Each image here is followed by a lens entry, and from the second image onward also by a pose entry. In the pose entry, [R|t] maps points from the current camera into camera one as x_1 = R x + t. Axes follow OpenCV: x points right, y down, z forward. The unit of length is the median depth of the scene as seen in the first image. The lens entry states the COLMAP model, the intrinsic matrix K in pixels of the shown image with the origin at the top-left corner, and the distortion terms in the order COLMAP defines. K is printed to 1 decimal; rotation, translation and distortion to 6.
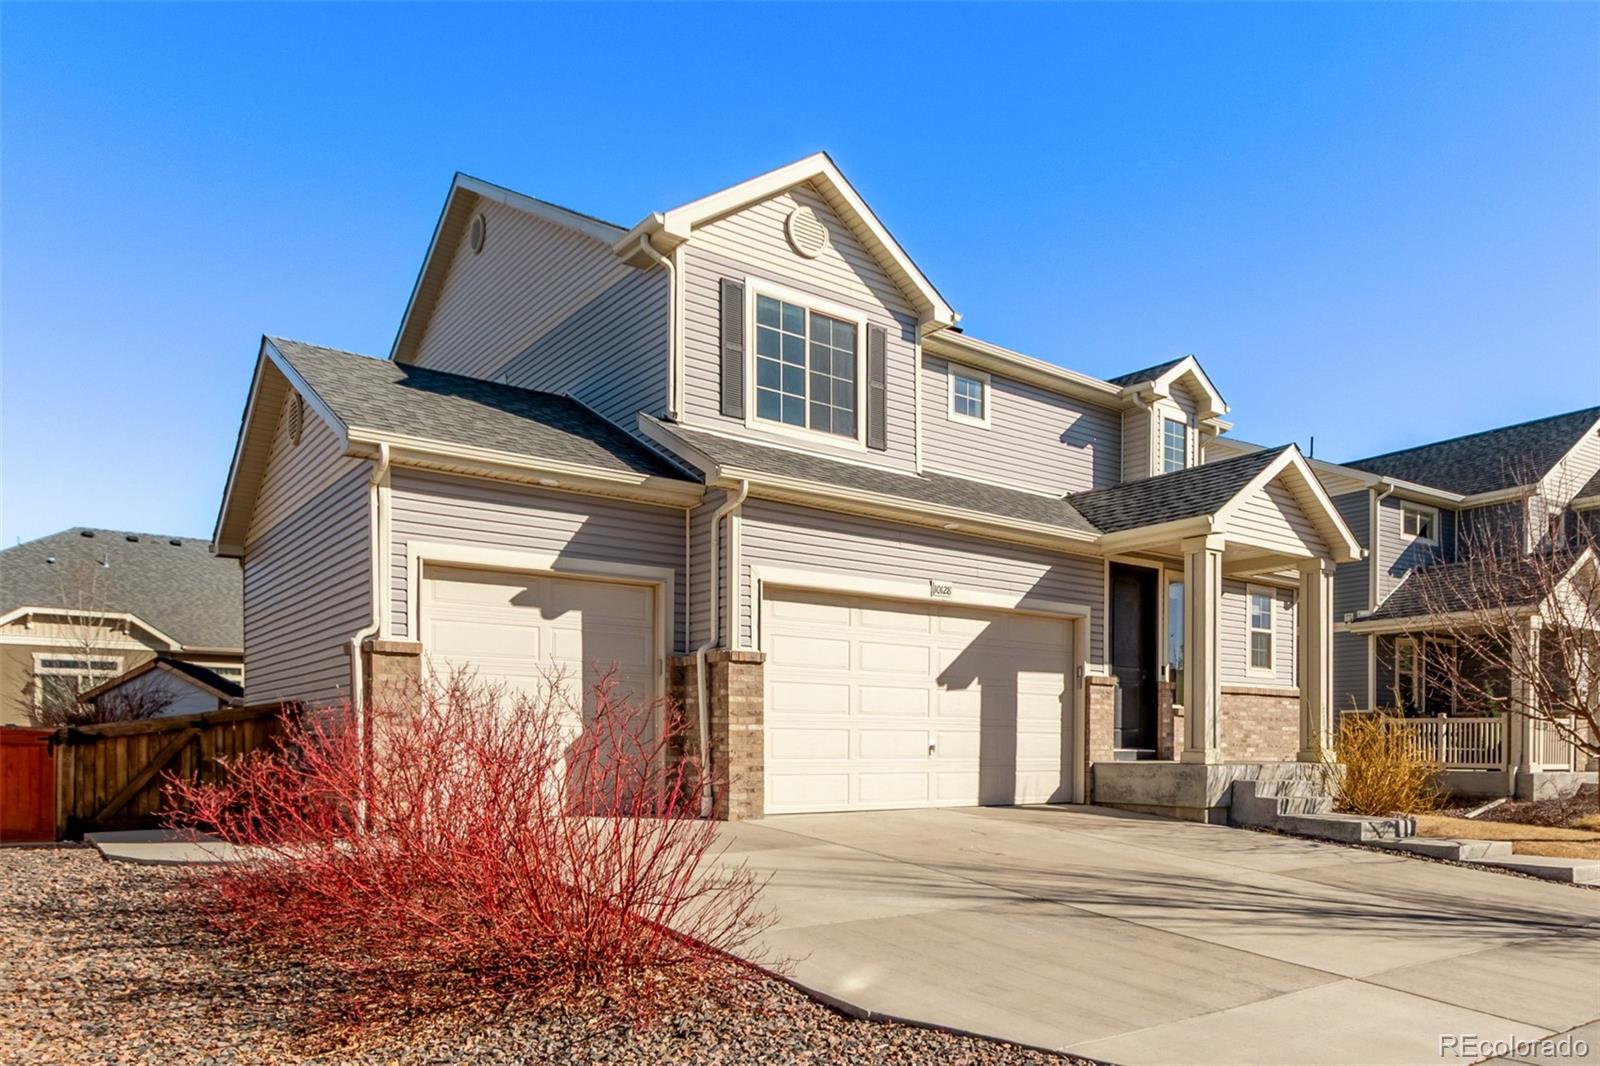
lens RADIAL K [[776.9, 0, 795.9], [0, 776.9, 559.9], [0, 0, 1]] dist [0.000655, -0.000182]
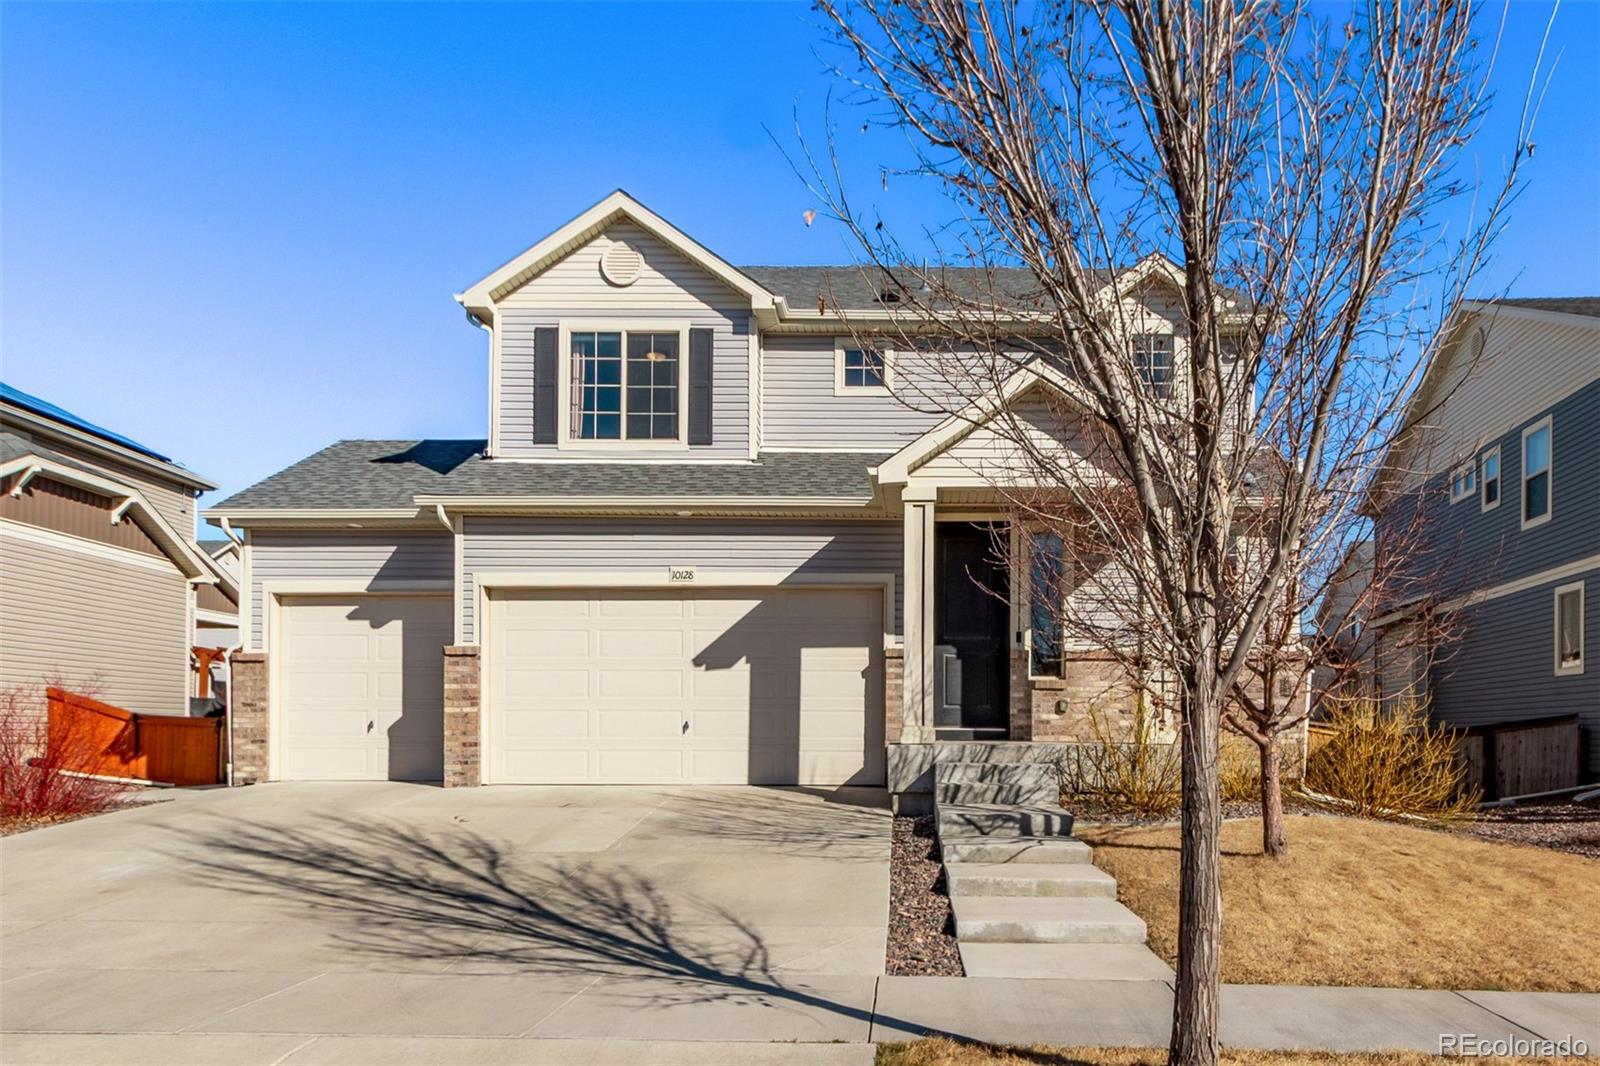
lens RADIAL K [[737.9, 0, 800.9], [0, 737.9, 542.5], [0, 0, 1]] dist [0.004241, 0.000113]
pose [[0.886278, -0.113785, -0.448958, 0.709246], [0.109803, 0.993337, -0.034996, 0.043528], [0.449949, -0.018281, 0.892867, 0.171075]]
